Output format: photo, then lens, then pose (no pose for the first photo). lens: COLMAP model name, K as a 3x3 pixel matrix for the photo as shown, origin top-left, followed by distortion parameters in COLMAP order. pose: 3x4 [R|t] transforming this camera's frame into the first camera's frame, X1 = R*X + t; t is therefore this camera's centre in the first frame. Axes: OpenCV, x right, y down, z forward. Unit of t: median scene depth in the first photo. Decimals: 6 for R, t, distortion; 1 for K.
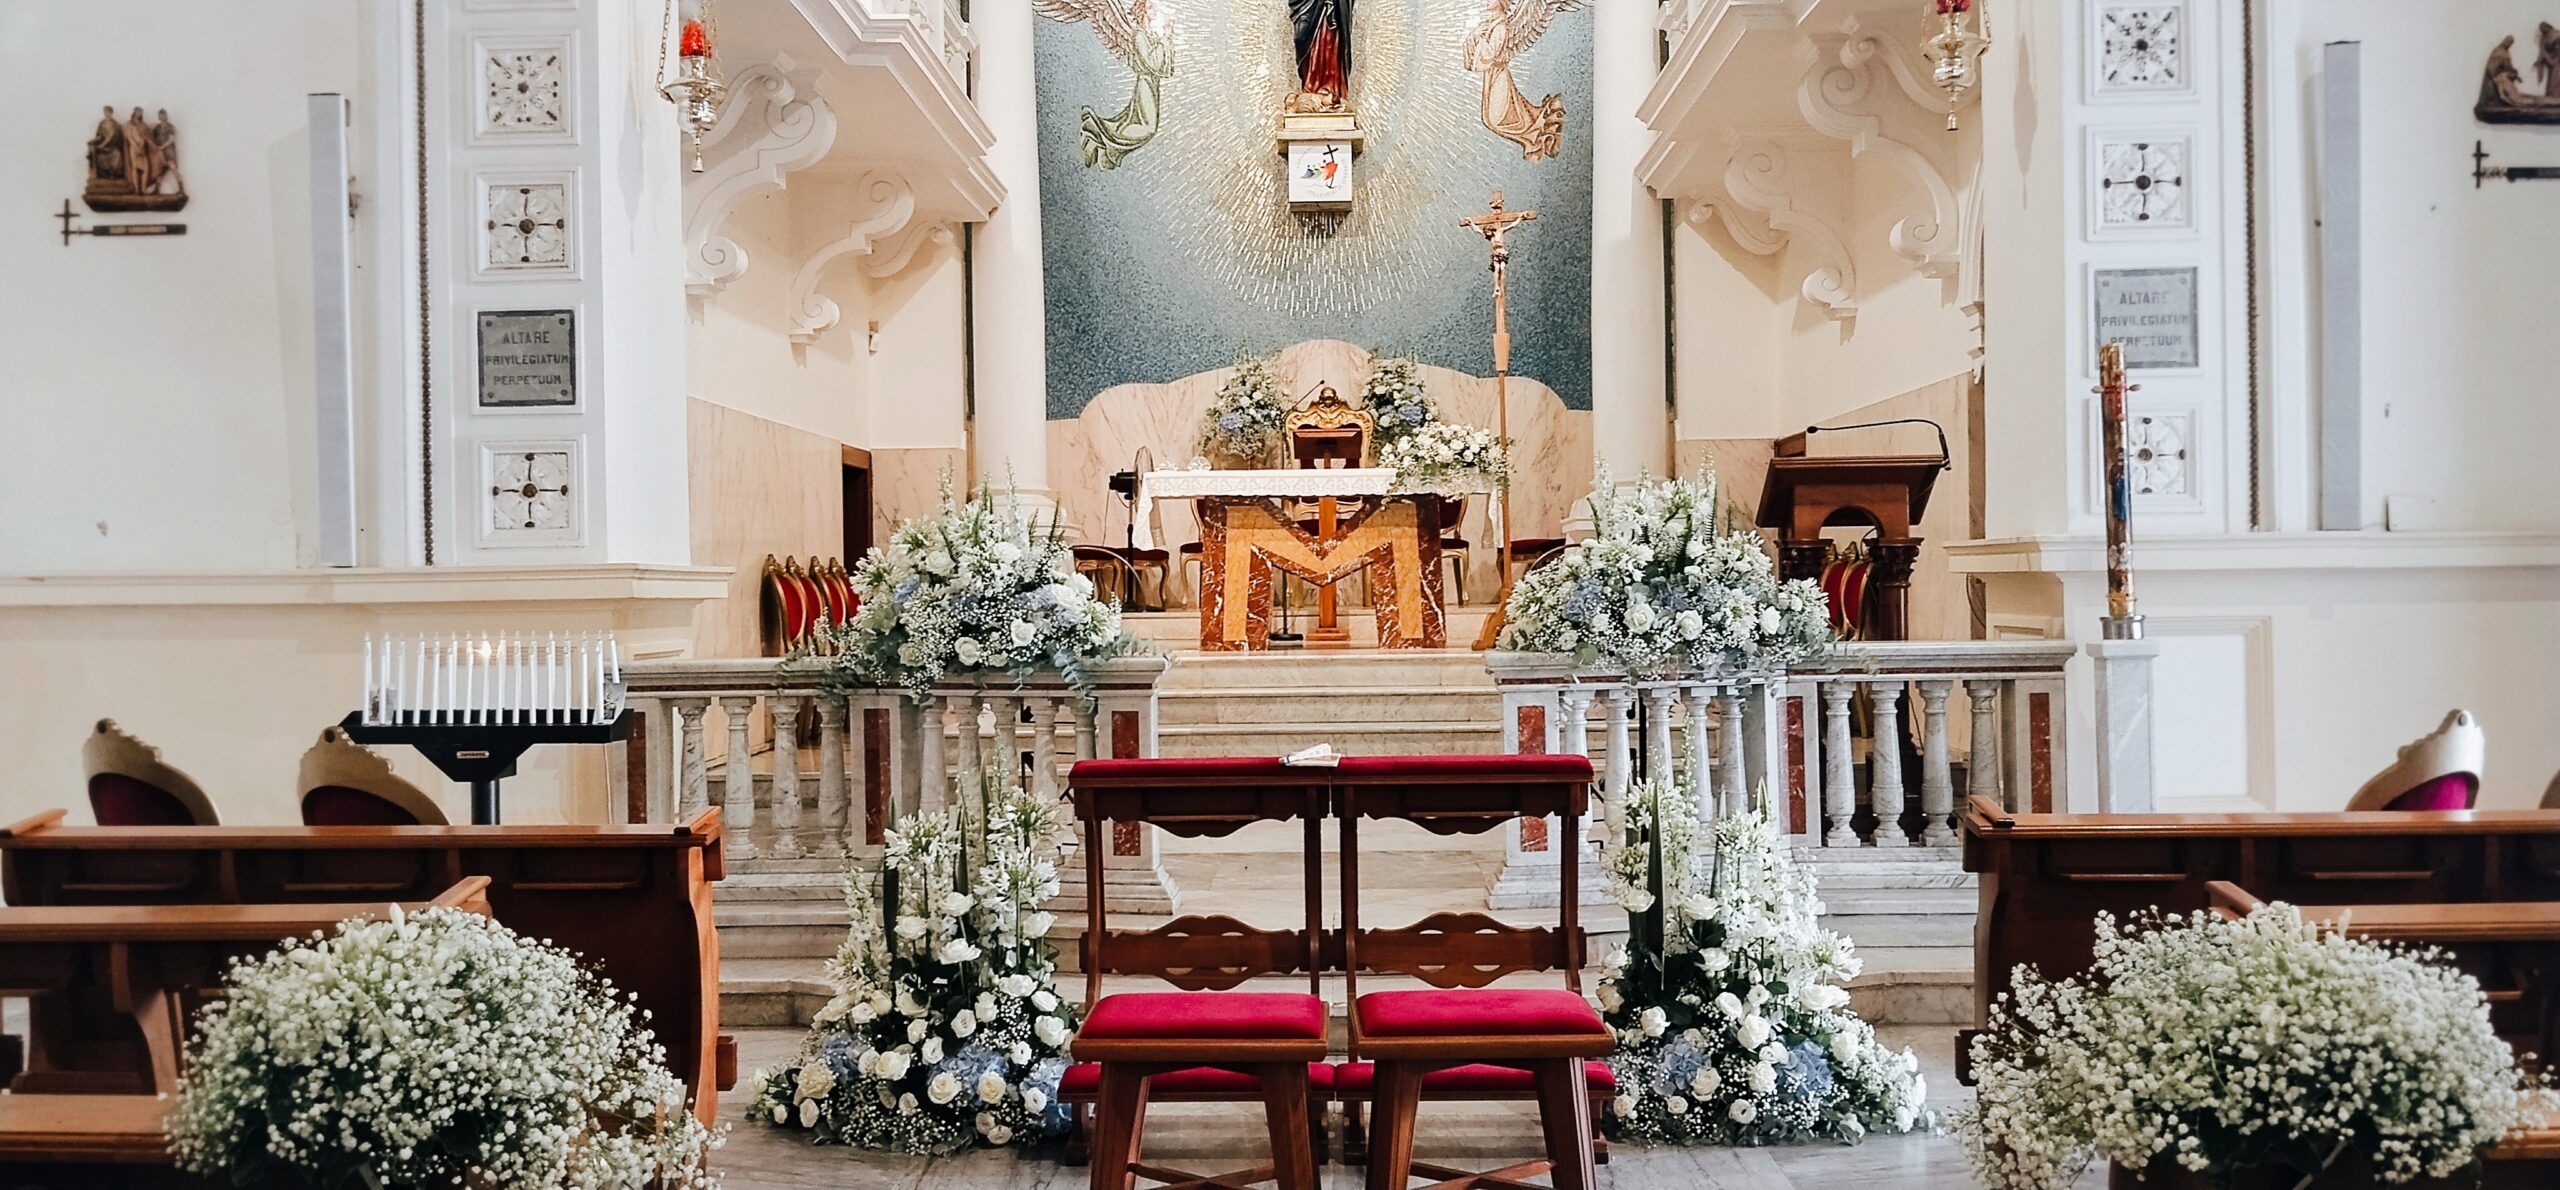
lens RADIAL K [[2327.4, 0, 1238.5], [0, 2327.4, 592.4], [0, 0, 1]] dist [0.099950, -0.191809]
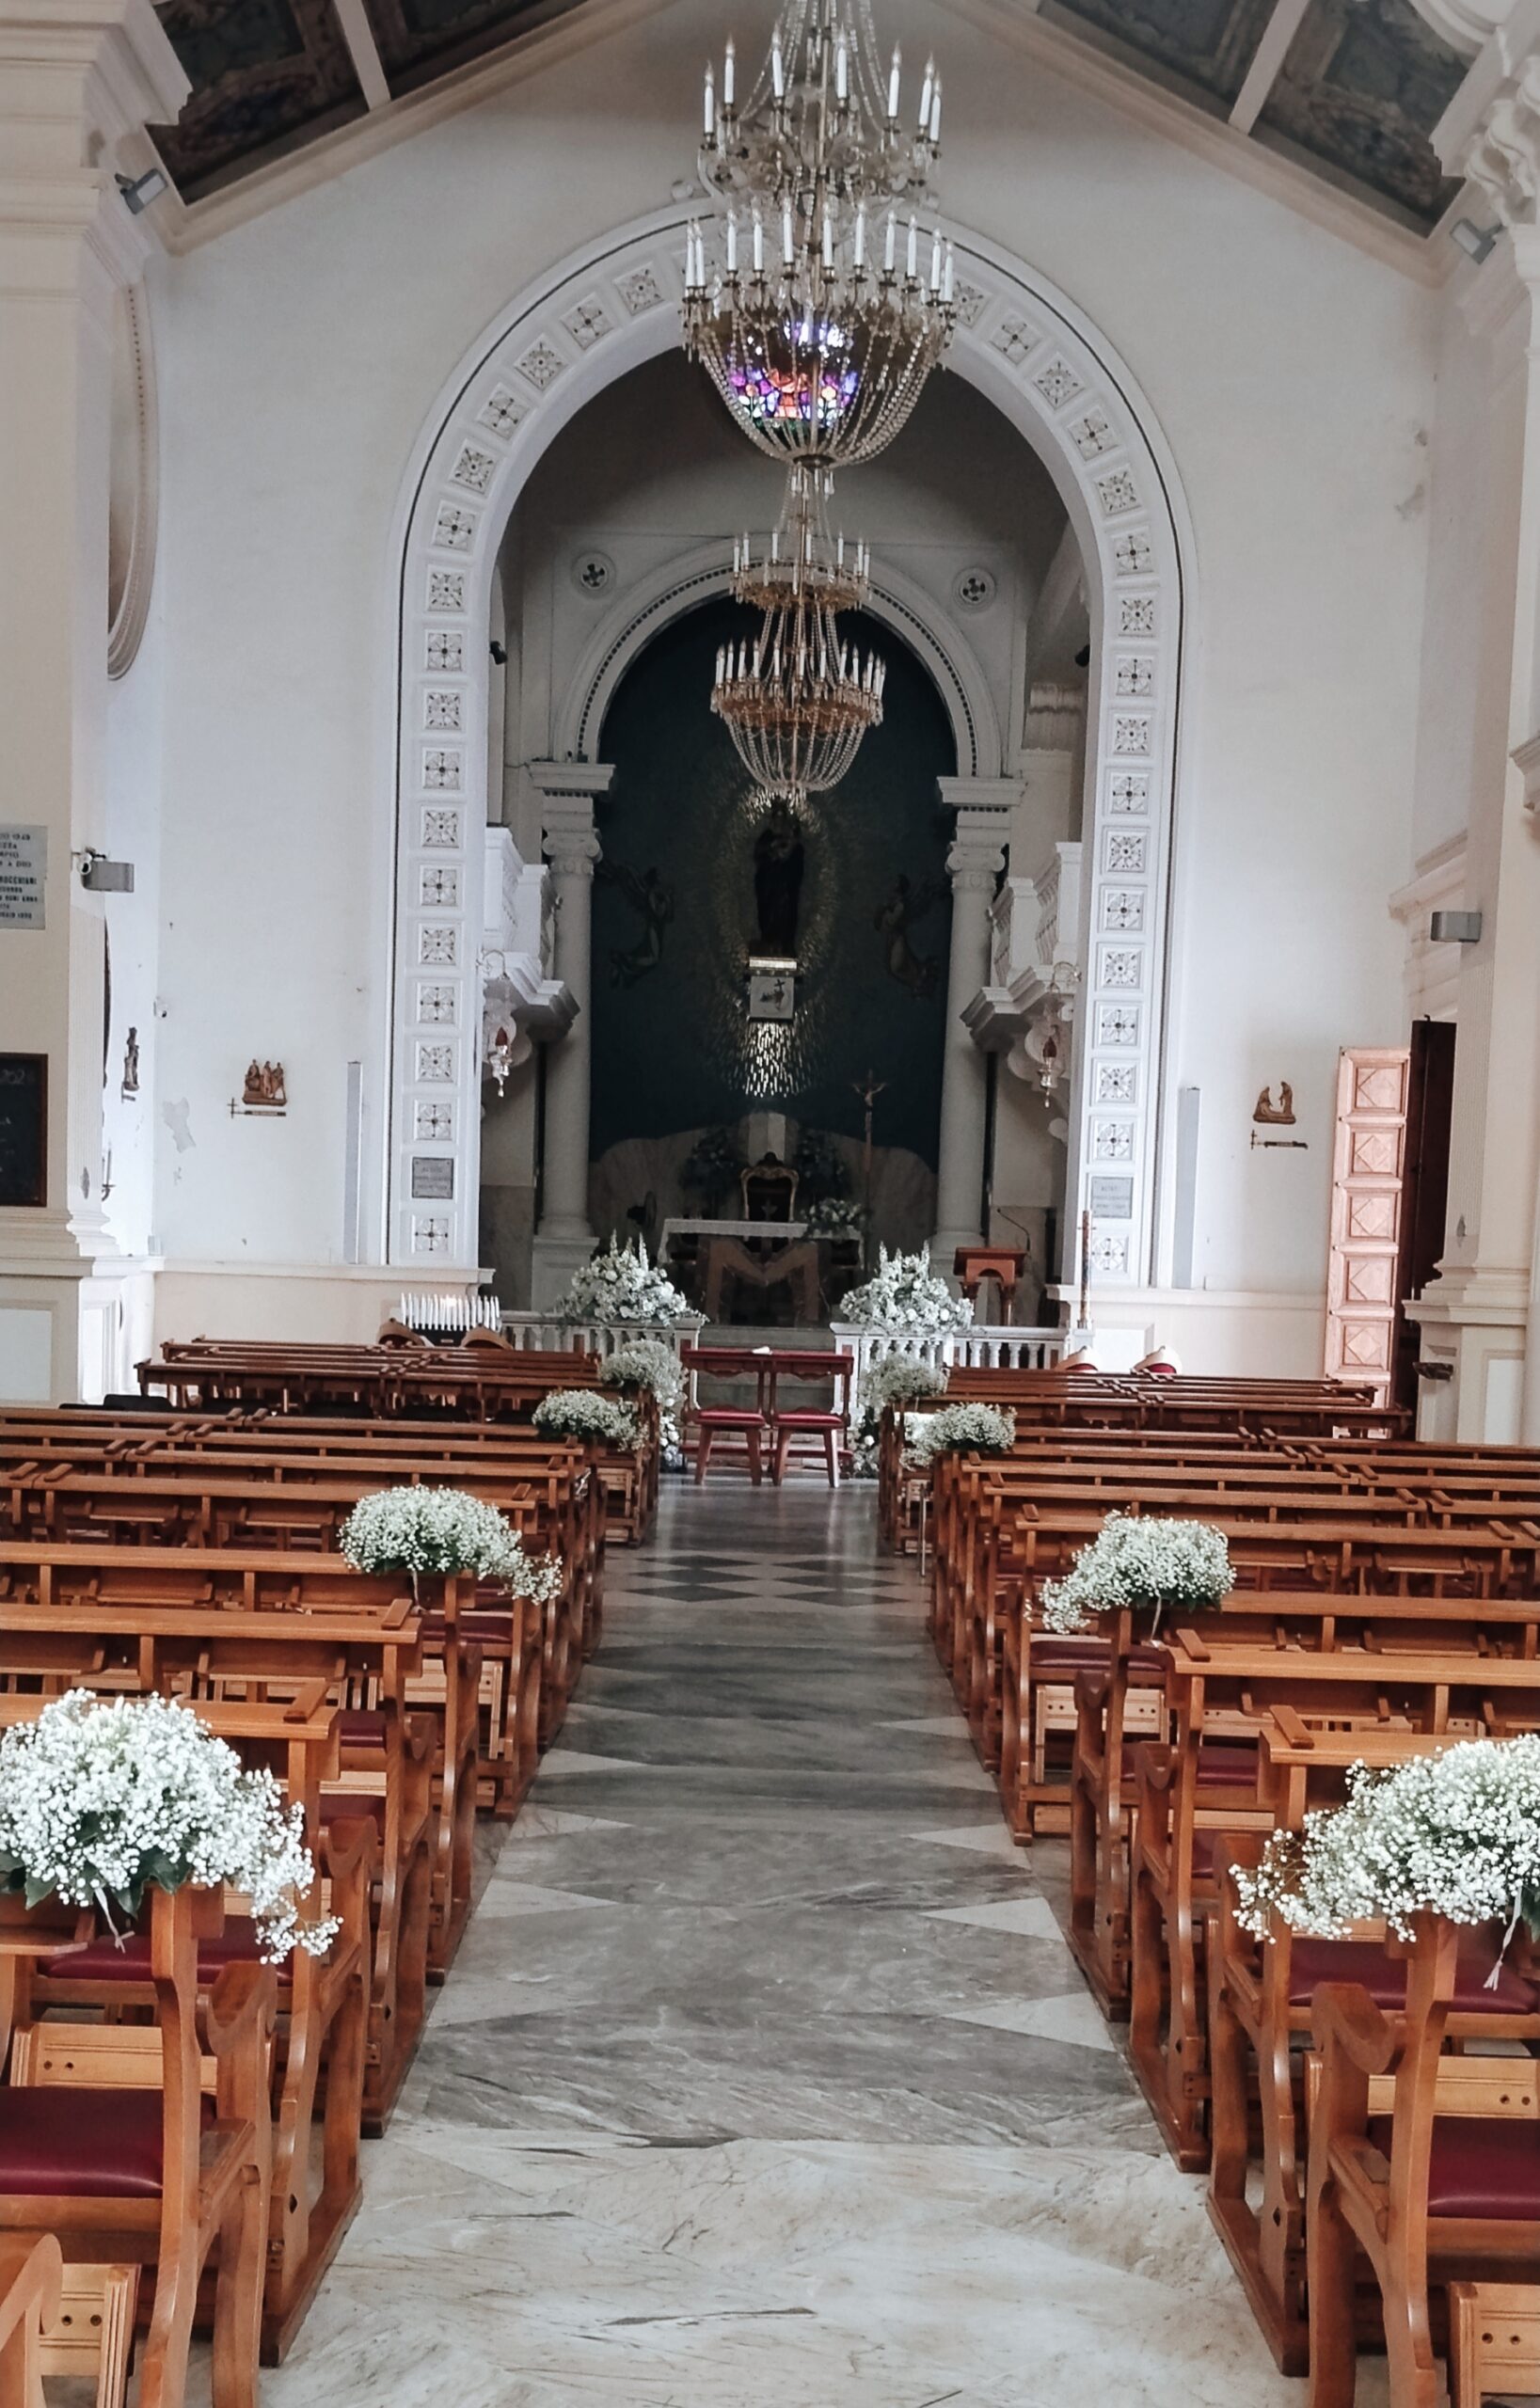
lens RADIAL K [[4662.6, 0, 770.0], [0, 4662.6, 1204.0], [0, 0, 1]] dist [-0.991555, -0.002474]
pose [[0.997808, 0.048458, 0.045059, -0.185306], [-0.047993, 0.998783, -0.011339, -0.040058], [-0.045553, 0.009151, 0.998920, -3.877687]]
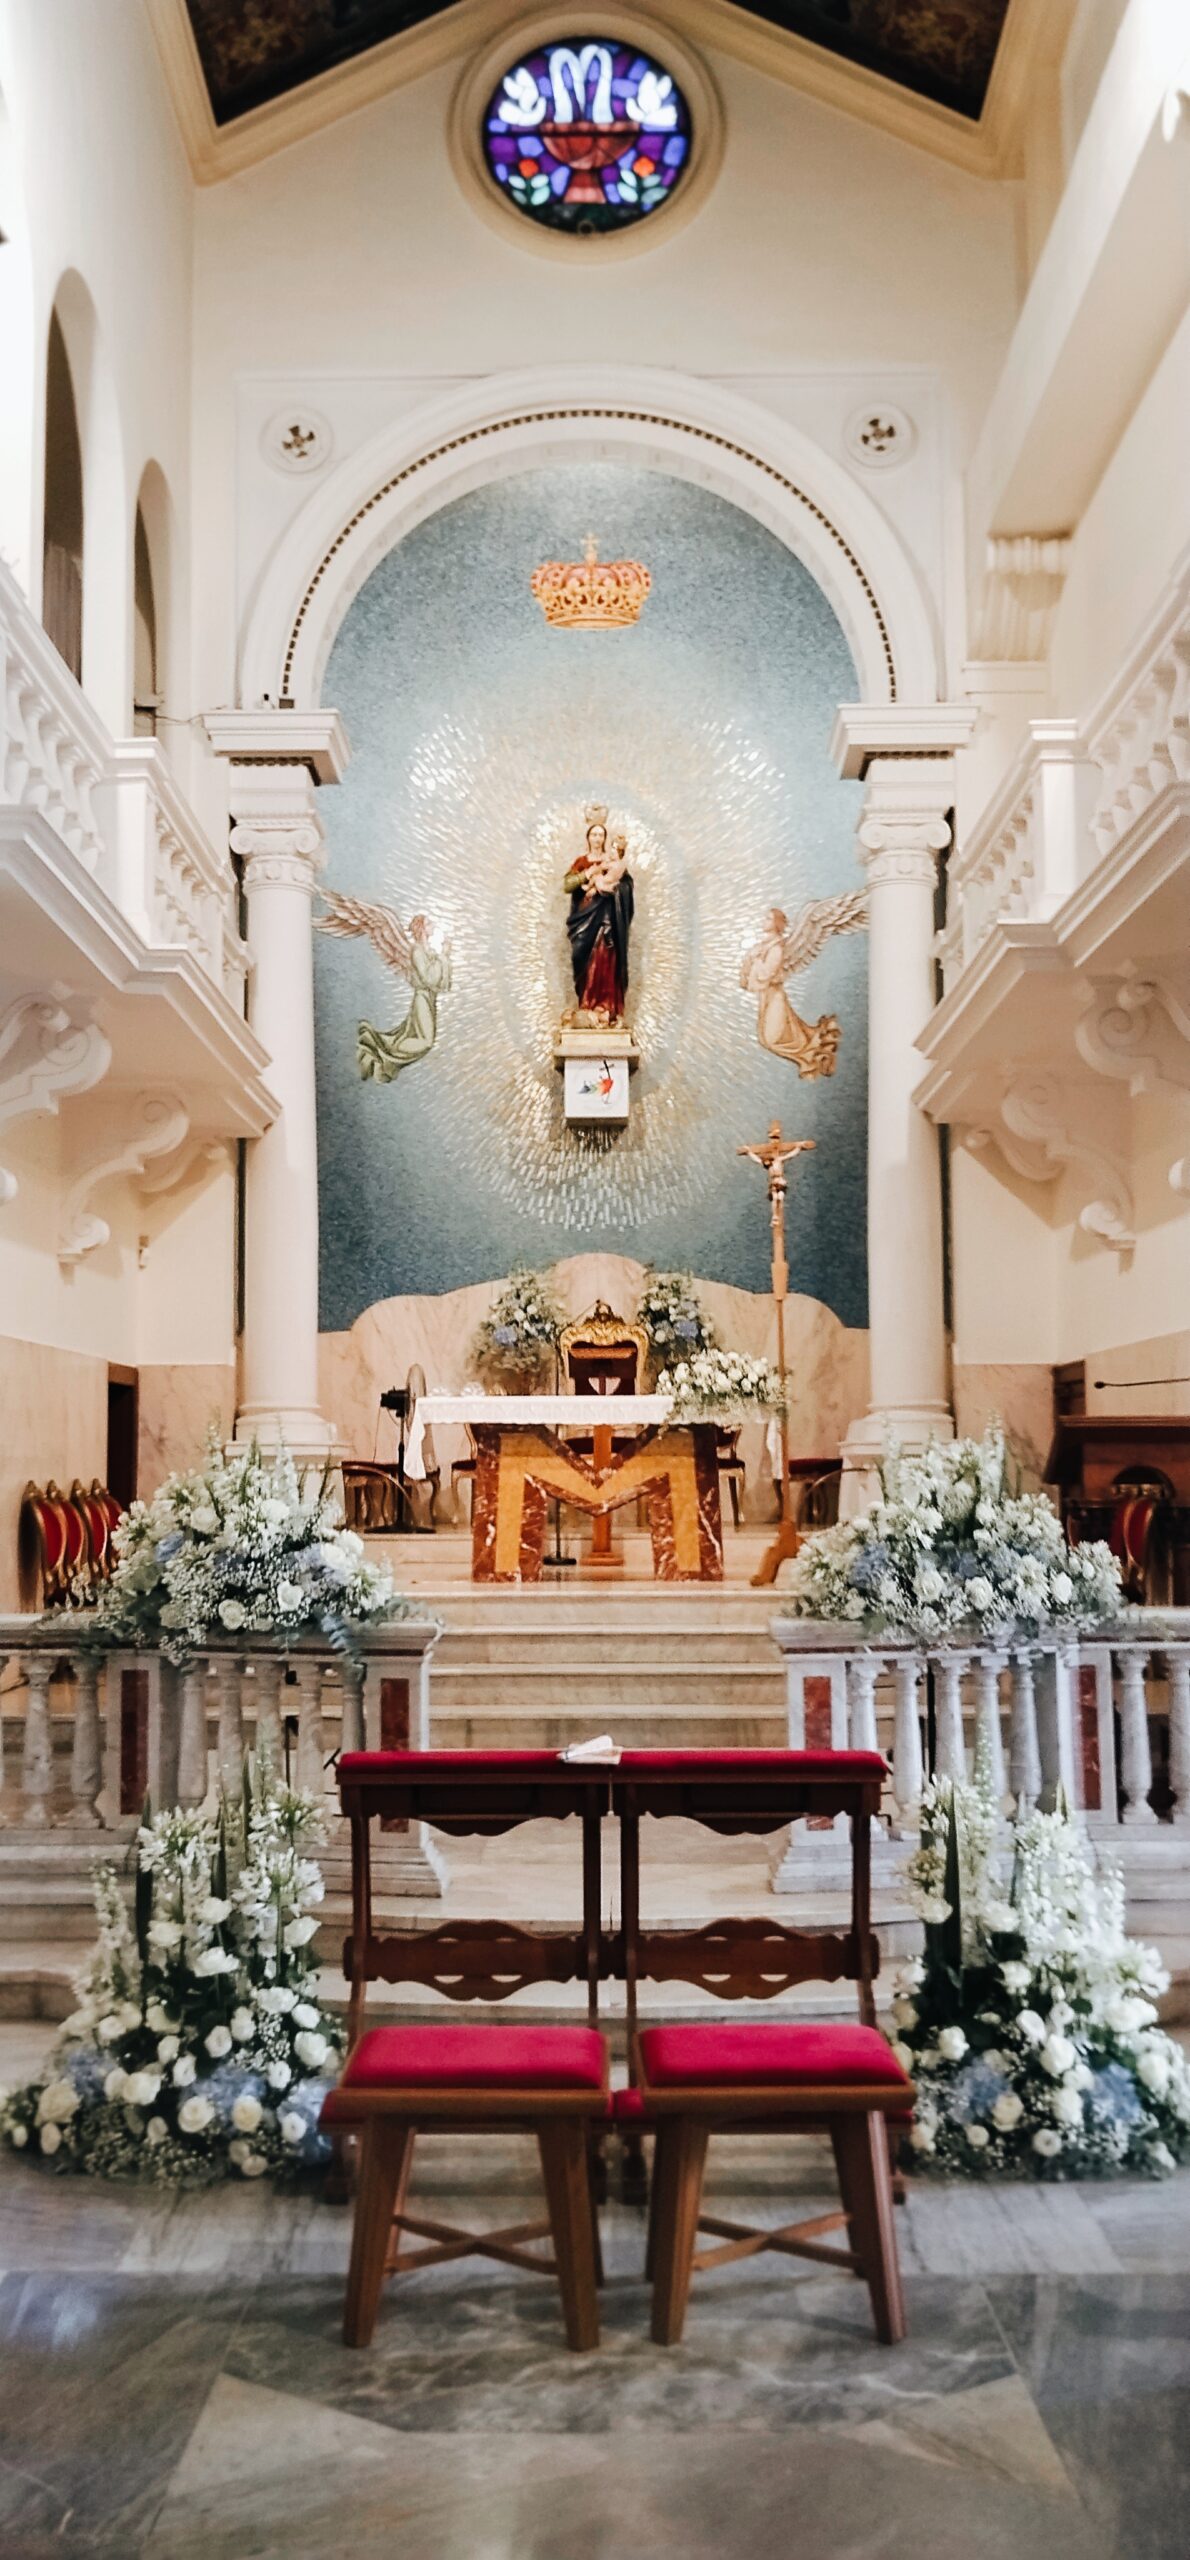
lens RADIAL K [[2327.4, 0, 558.0], [0, 2327.4, 1275.1], [0, 0, 1]] dist [0.099950, -0.191809]
pose [[0.999728, 0.009958, 0.021069, -0.003382], [-0.008174, 0.996502, -0.083170, -0.034171], [-0.021824, 0.082975, 0.996313, 0.025518]]
